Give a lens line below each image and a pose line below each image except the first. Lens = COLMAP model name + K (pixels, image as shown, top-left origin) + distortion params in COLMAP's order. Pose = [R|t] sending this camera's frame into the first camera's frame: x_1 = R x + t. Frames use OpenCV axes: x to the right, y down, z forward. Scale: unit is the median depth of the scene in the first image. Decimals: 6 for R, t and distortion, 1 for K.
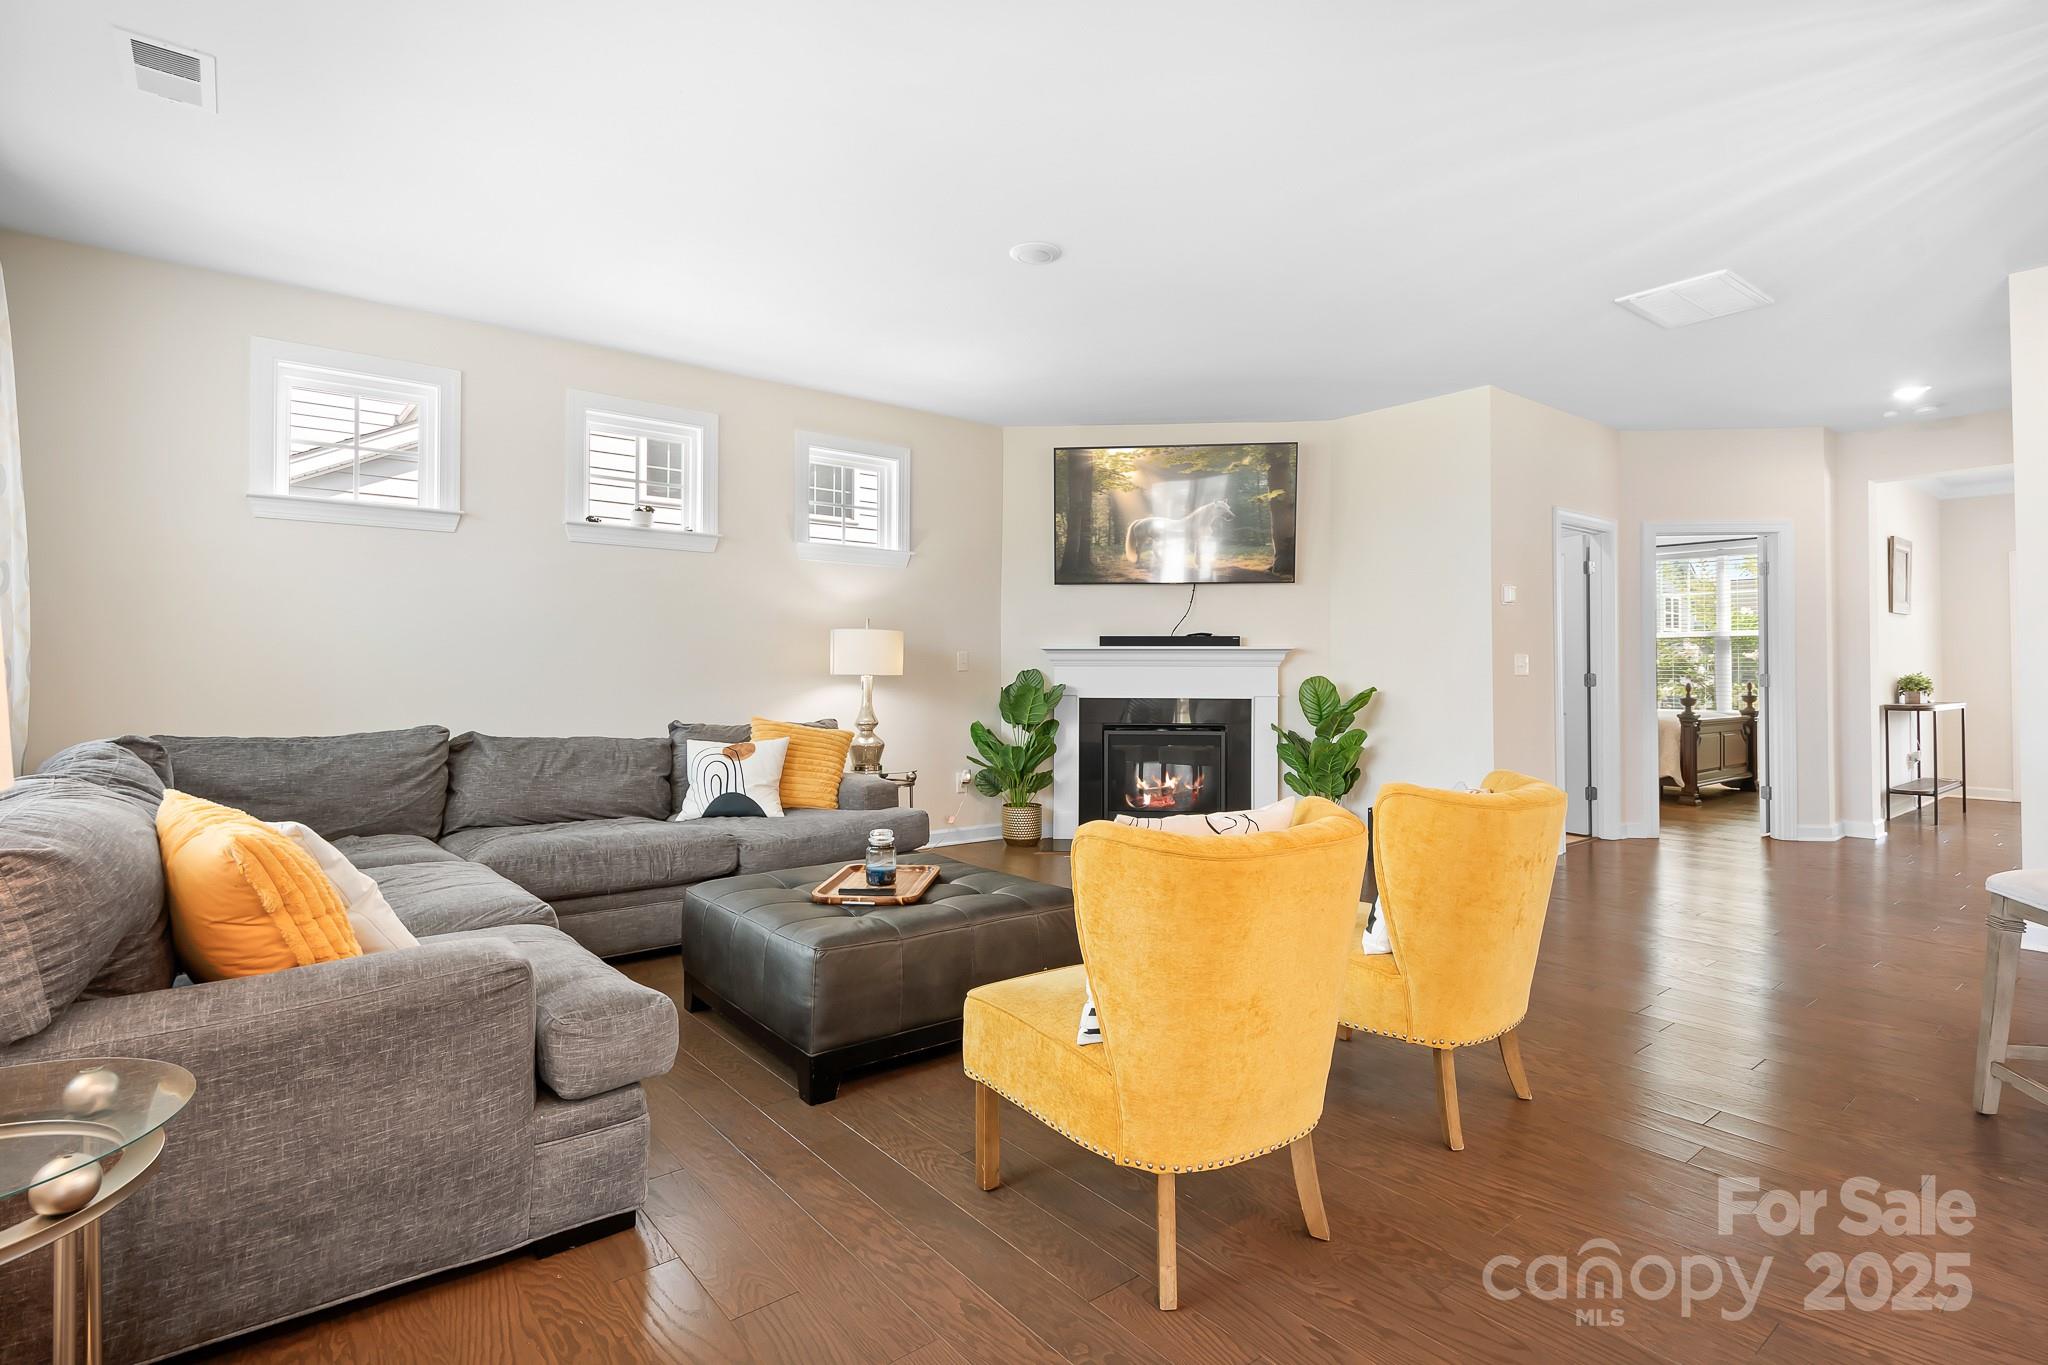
lens RADIAL K [[961.3, 0, 1037.7], [0, 961.3, 670.0], [0, 0, 1]] dist [0.004101, -0.002336]
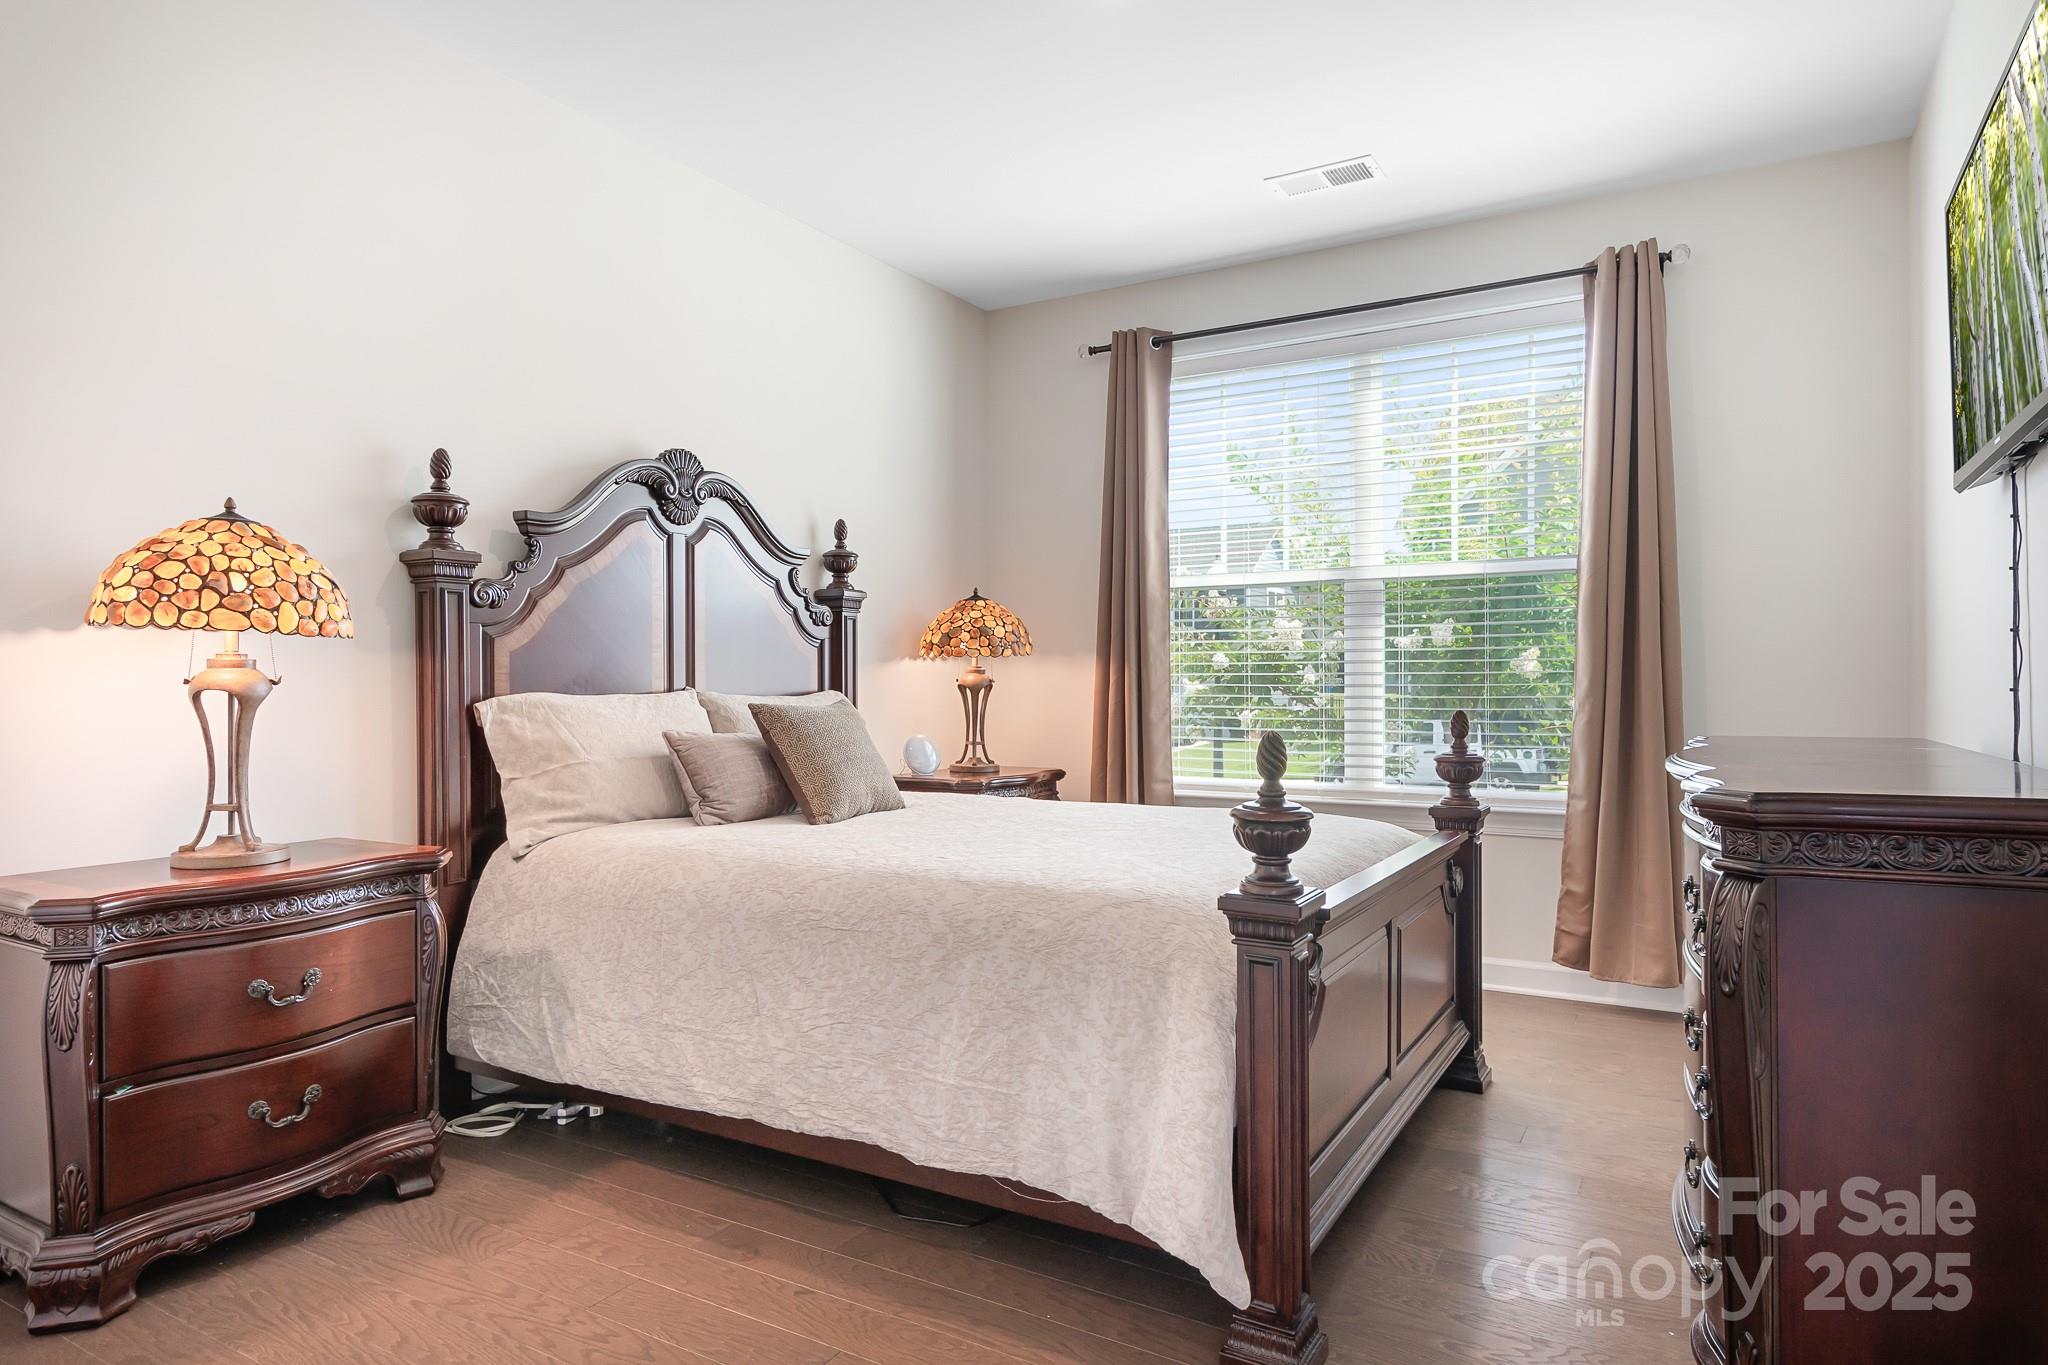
lens RADIAL K [[1205.4, 0, 1022.3], [0, 1205.4, 684.0], [0, 0, 1]] dist [-0.003753, -0.000511]
pose [[0.929479, -0.004739, 0.368844, 0.423338], [0.005018, 0.999987, 0.000203, 0.003613], [-0.368840, 0.001662, 0.929491, 0.622171]]
